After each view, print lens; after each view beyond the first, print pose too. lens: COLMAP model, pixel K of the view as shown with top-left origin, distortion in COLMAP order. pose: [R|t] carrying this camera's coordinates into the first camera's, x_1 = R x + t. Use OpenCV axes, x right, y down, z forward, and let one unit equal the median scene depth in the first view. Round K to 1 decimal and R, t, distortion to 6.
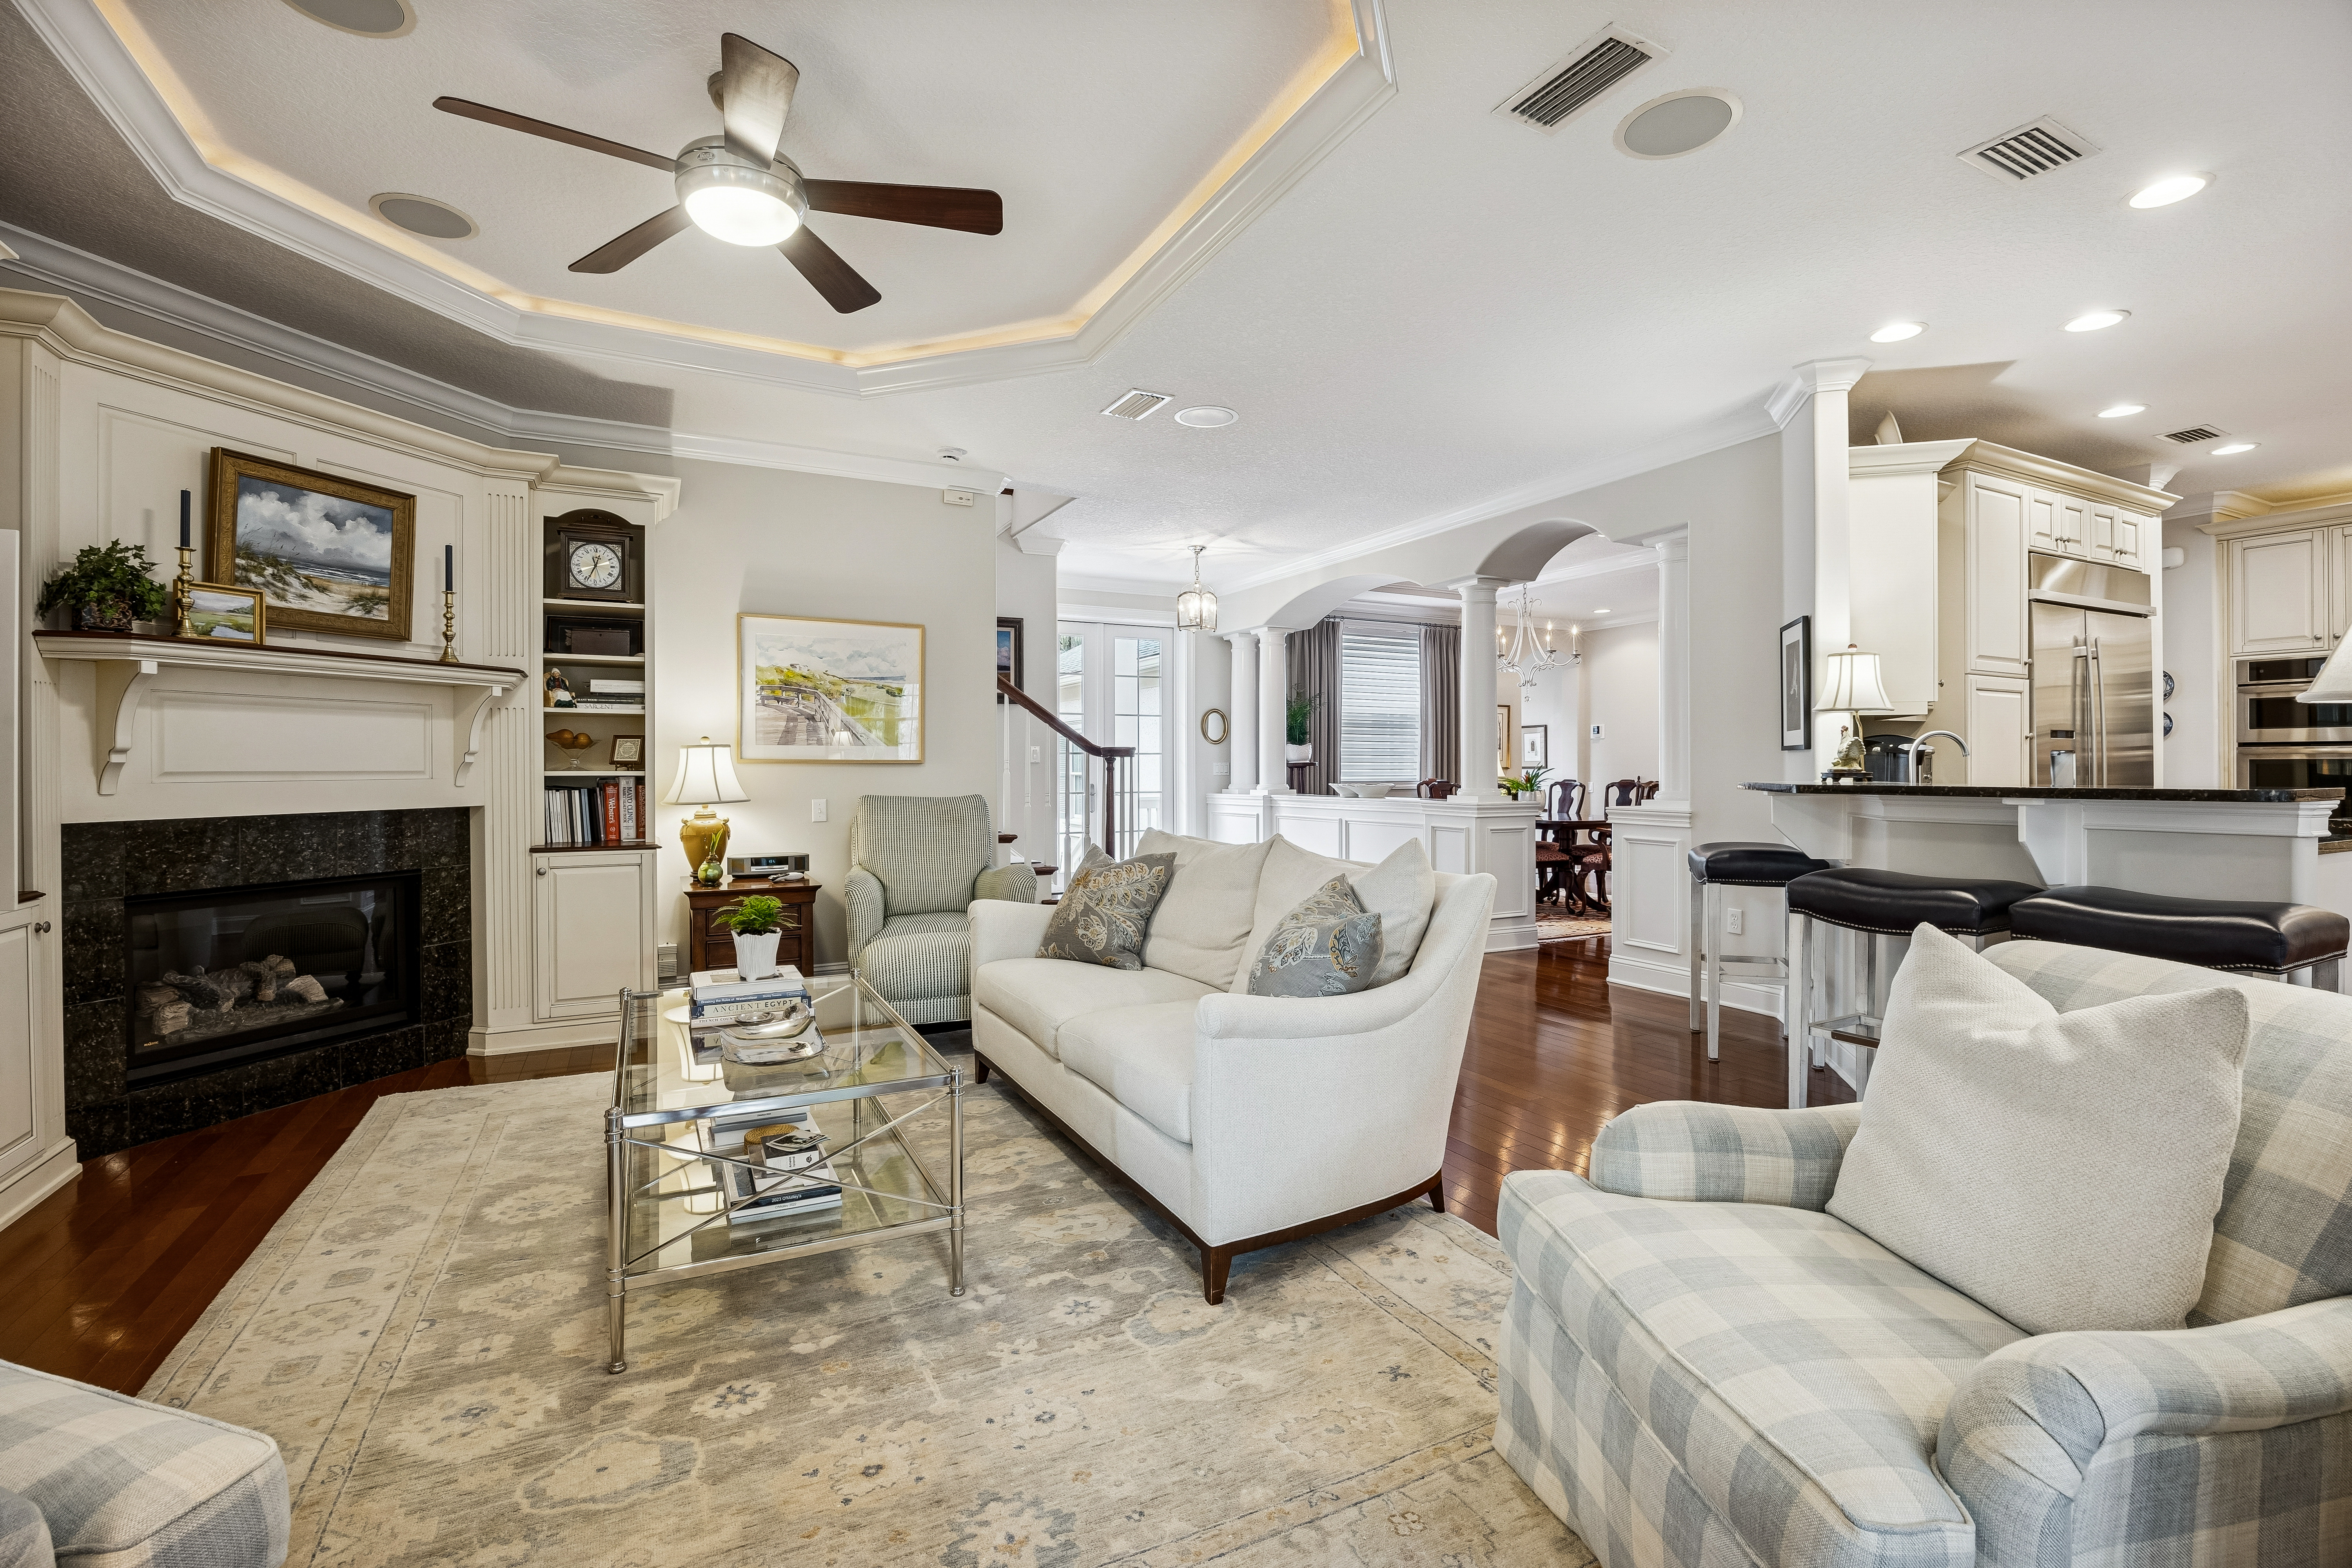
lens RADIAL K [[1063.7, 0, 1191.8], [0, 1063.7, 775.7], [0, 0, 1]] dist [-0.005486, -0.001318]
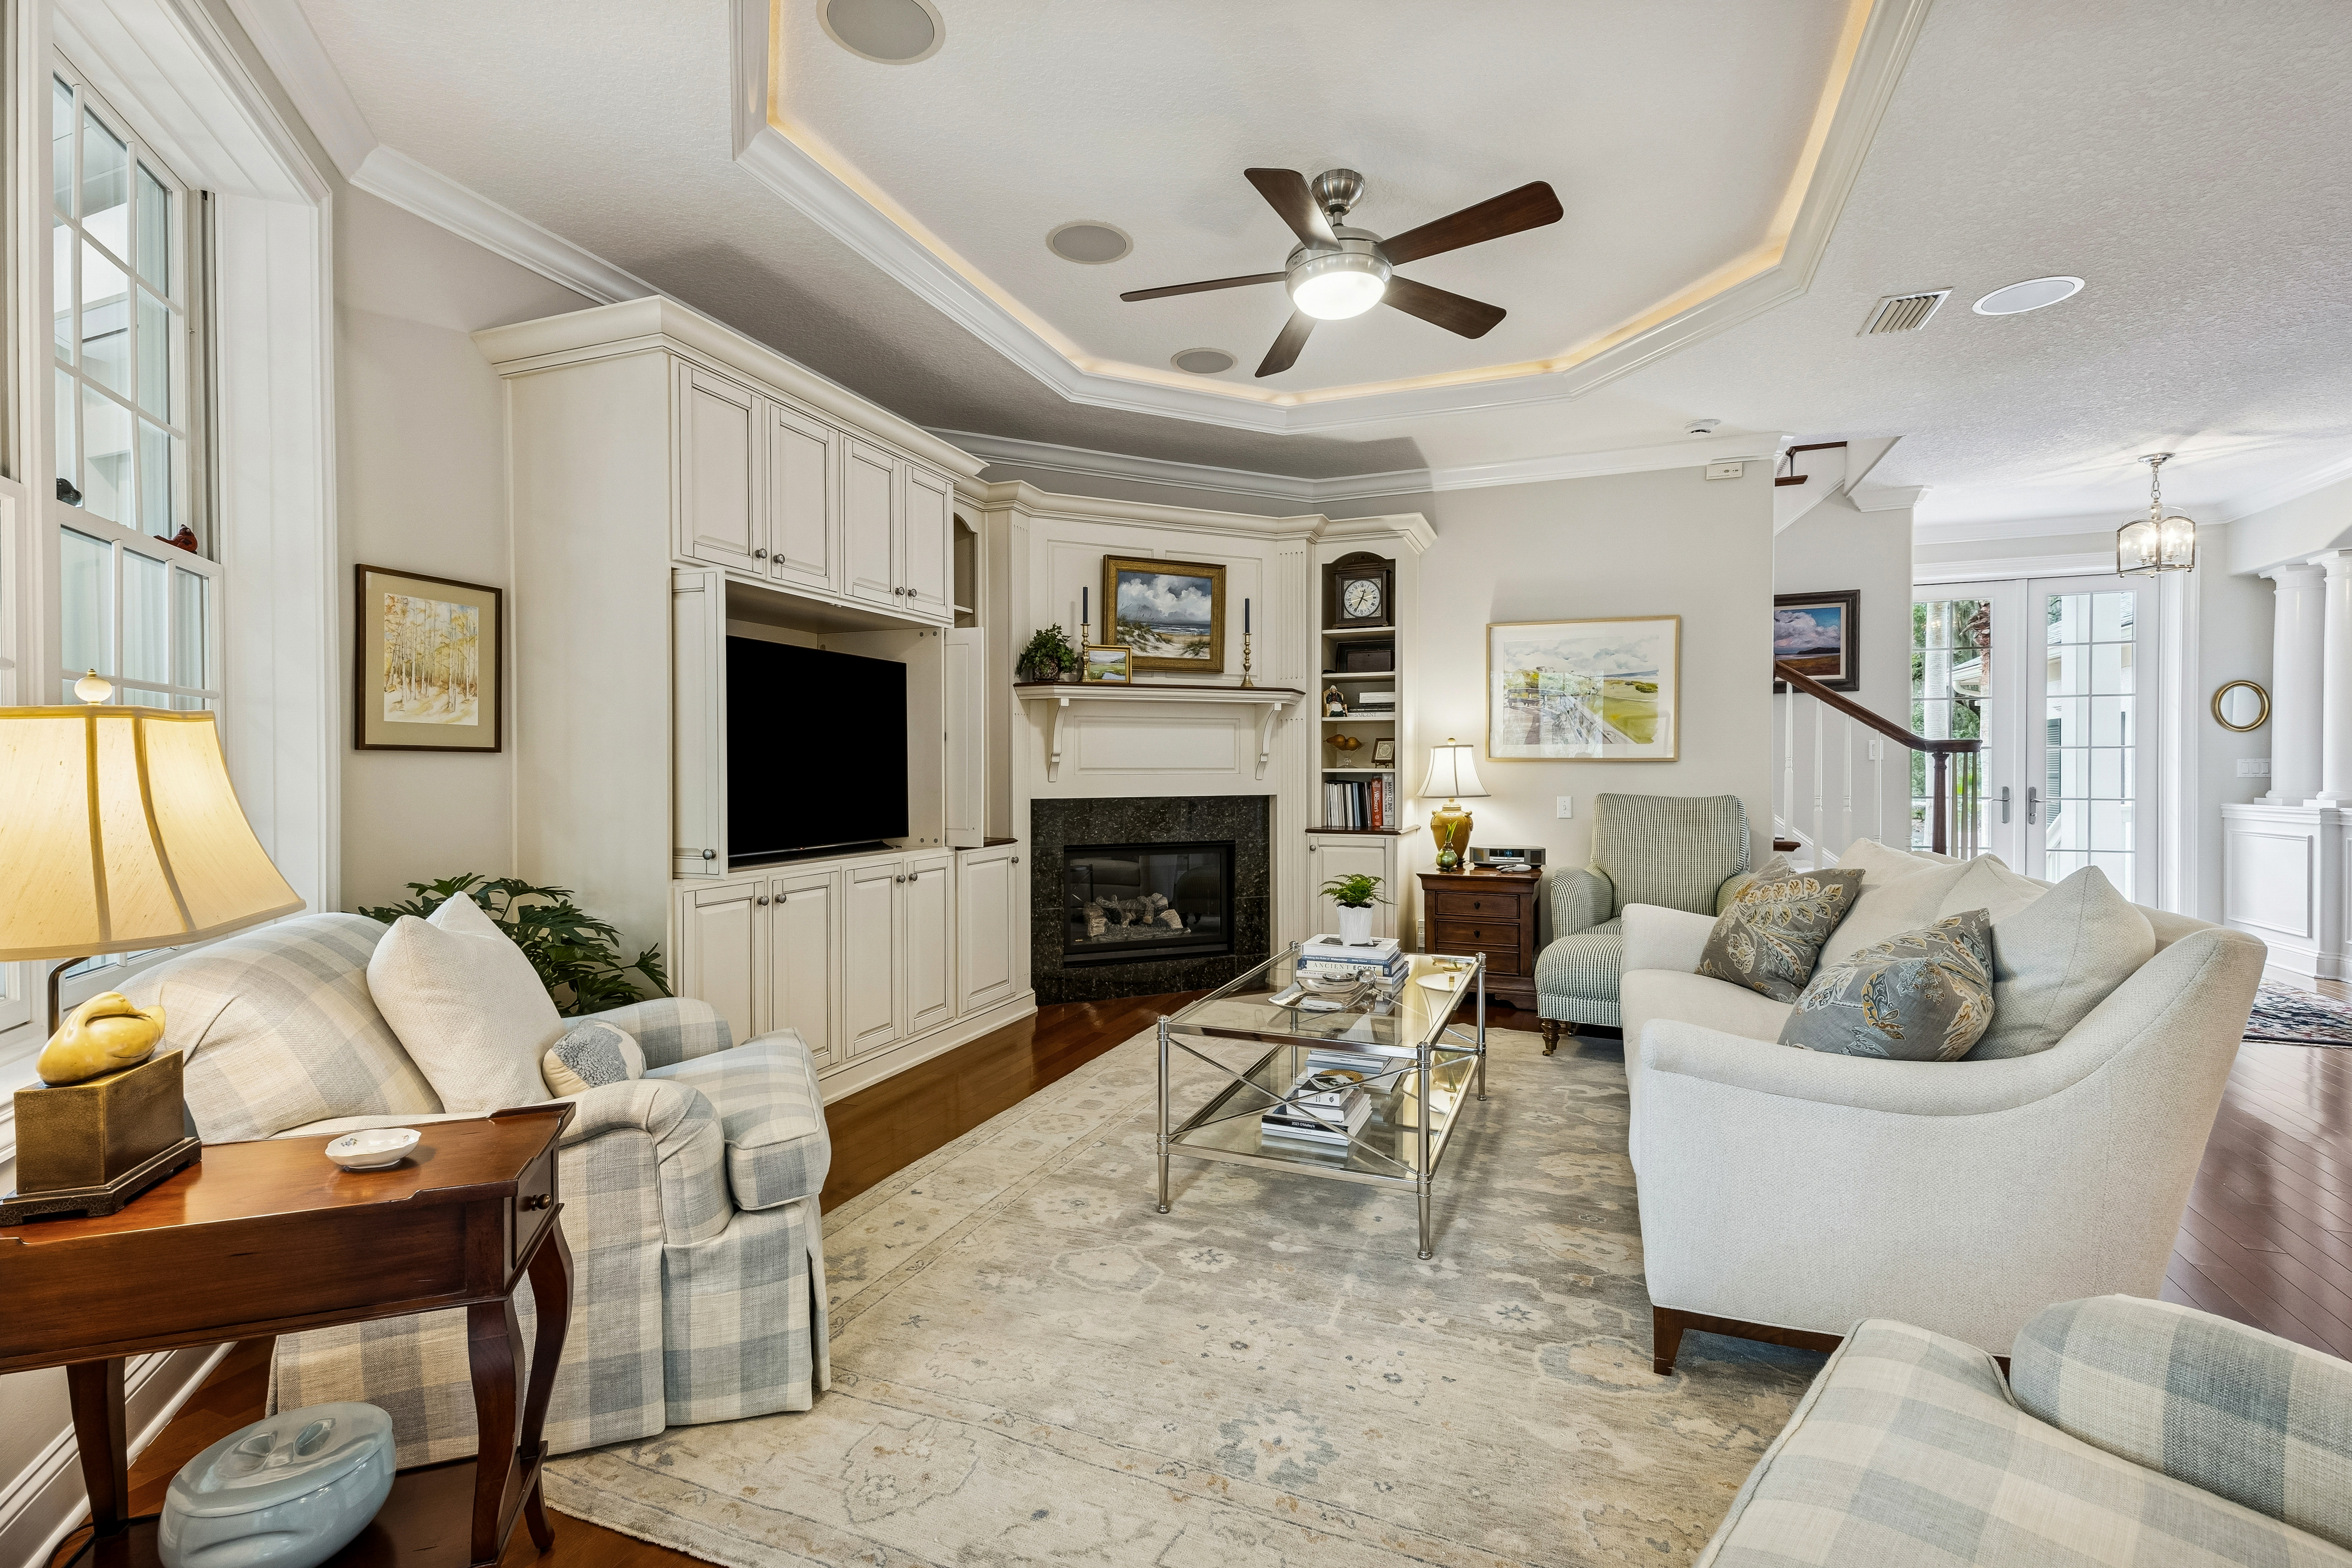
lens RADIAL K [[1063.7, 0, 1191.2], [0, 1063.7, 786.8], [0, 0, 1]] dist [-0.005486, -0.001318]
pose [[0.642082, 0.014489, -0.766499, 0.246027], [-0.005461, 0.999882, 0.014326, 0.000364], [0.766617, -0.005012, 0.642086, 0.077600]]
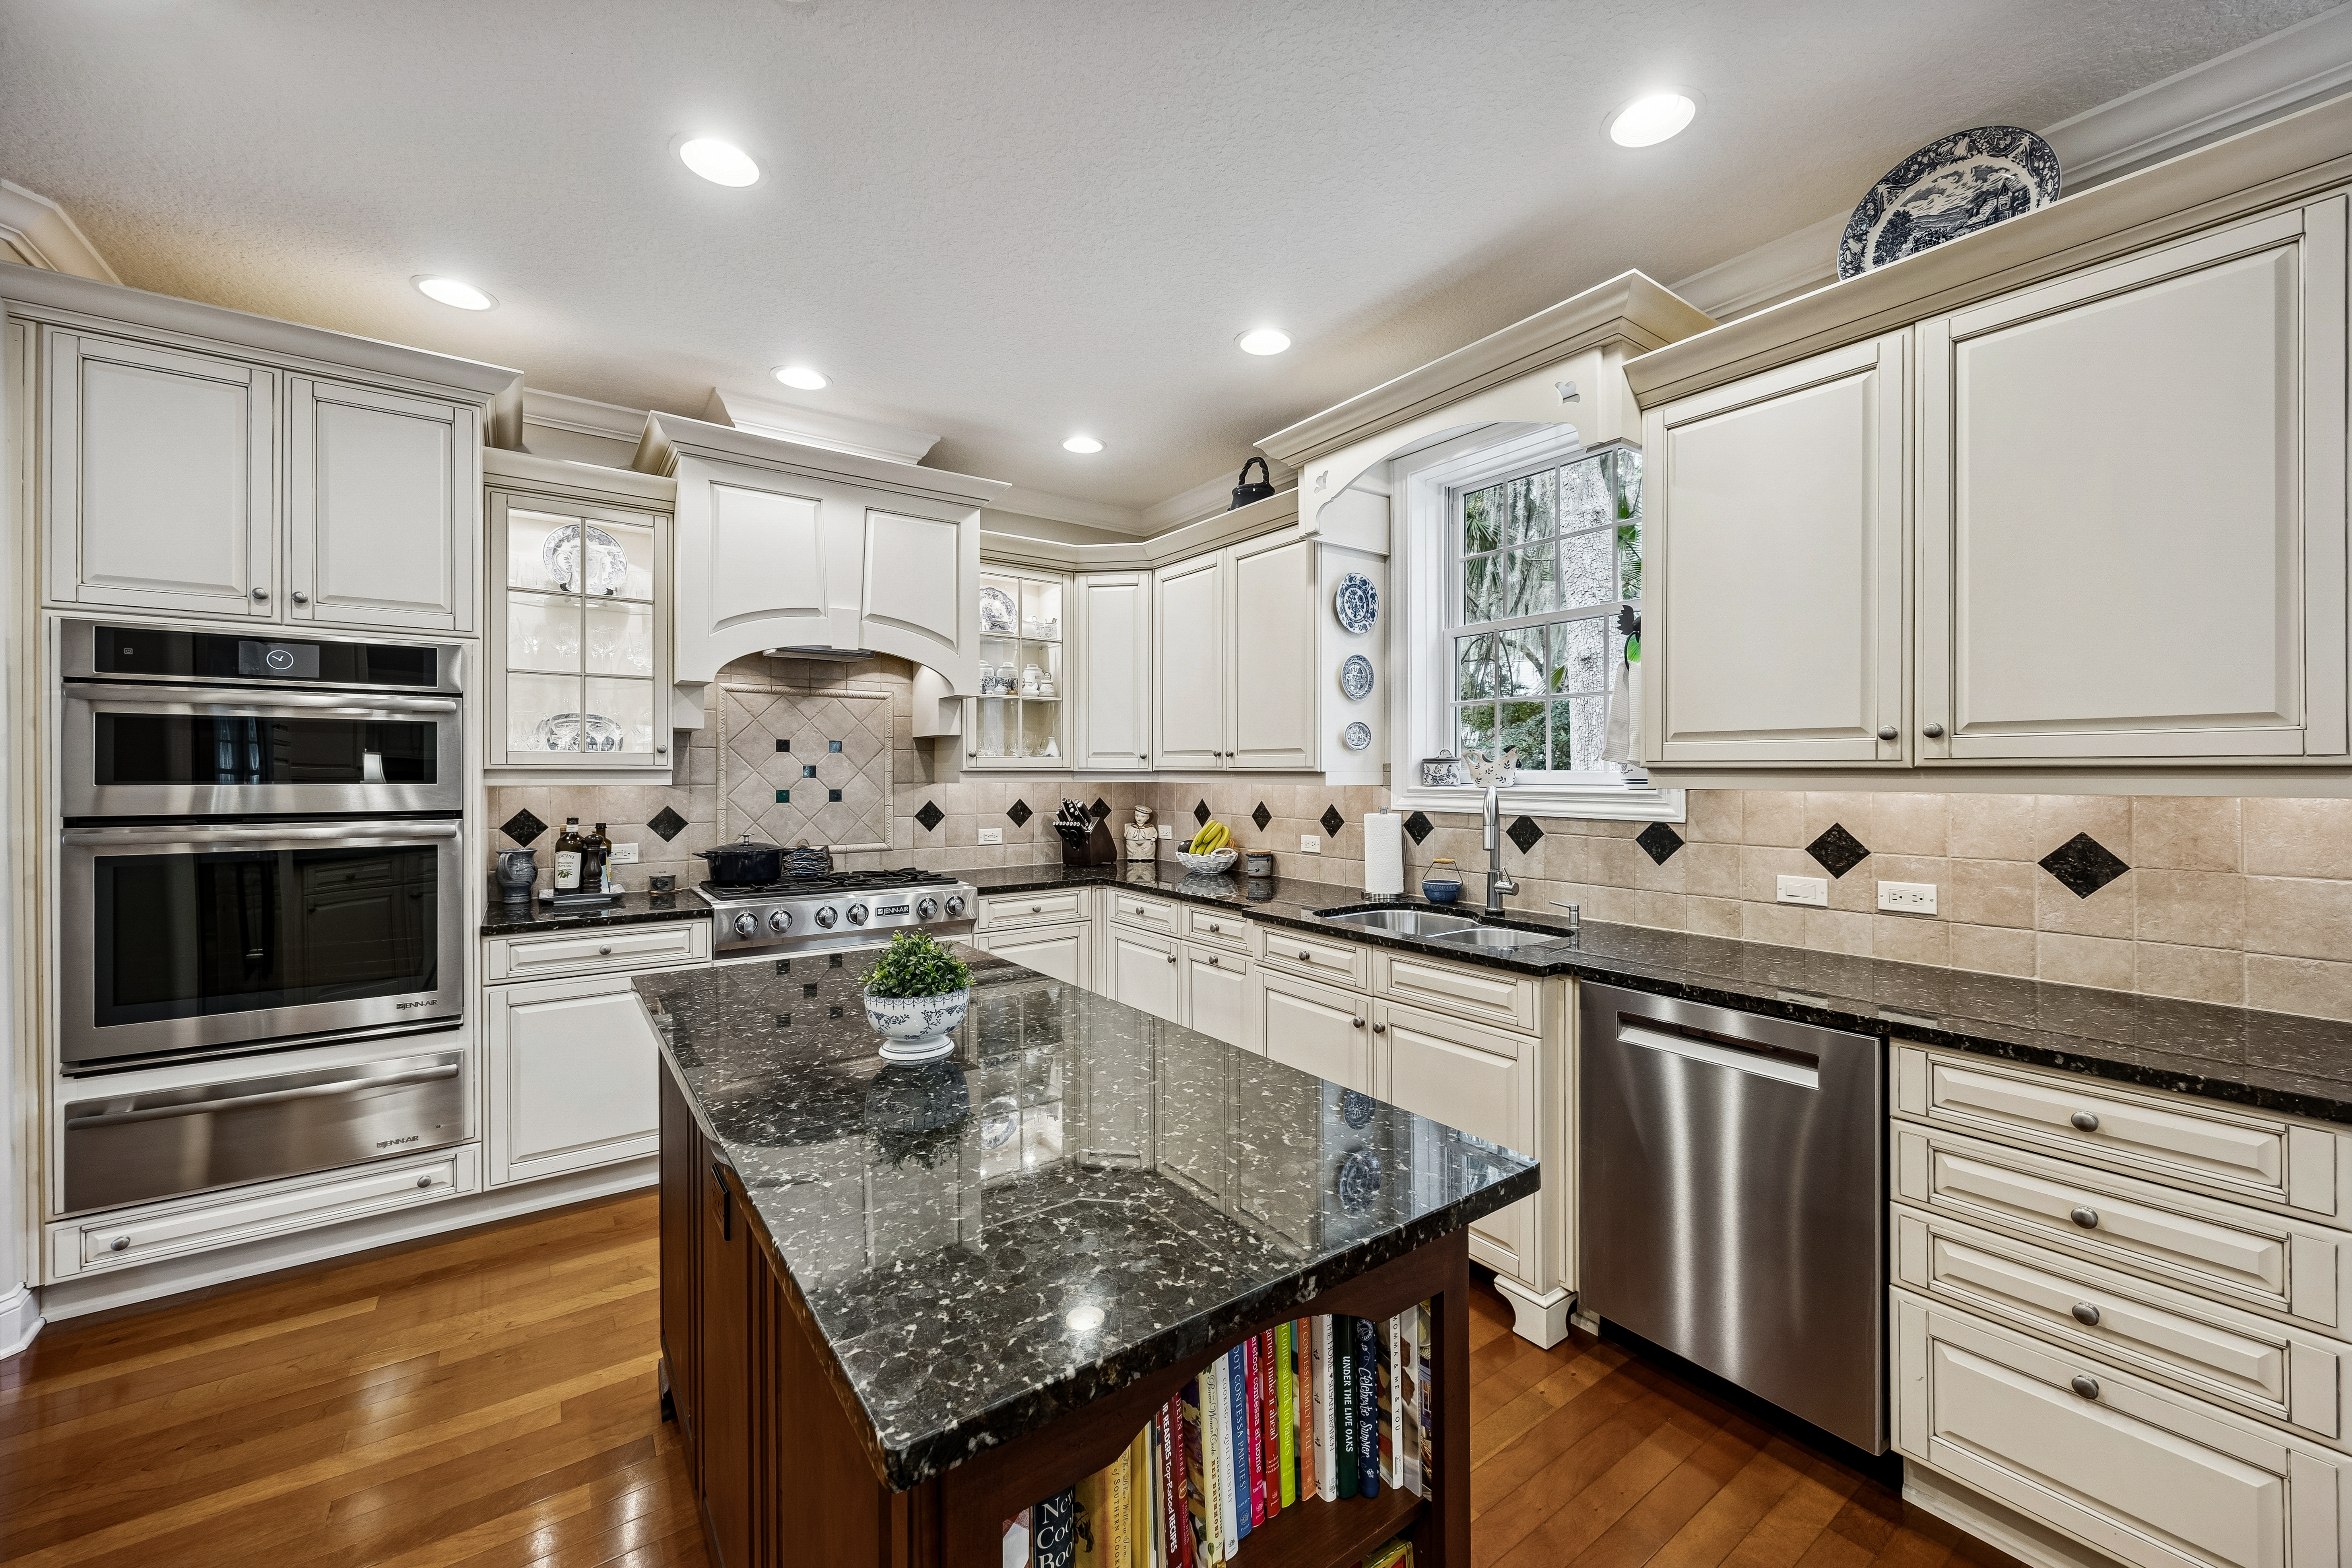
lens RADIAL K [[909.3, 0, 1186.0], [0, 909.3, 767.6], [0, 0, 1]] dist [-0.001373, 0.000804]
pose [[-0.141843, 0.008693, 0.989851, 0.821229], [0.007083, 0.999945, -0.007767, -0.064397], [-0.989864, 0.005909, -0.141897, 0.877834]]
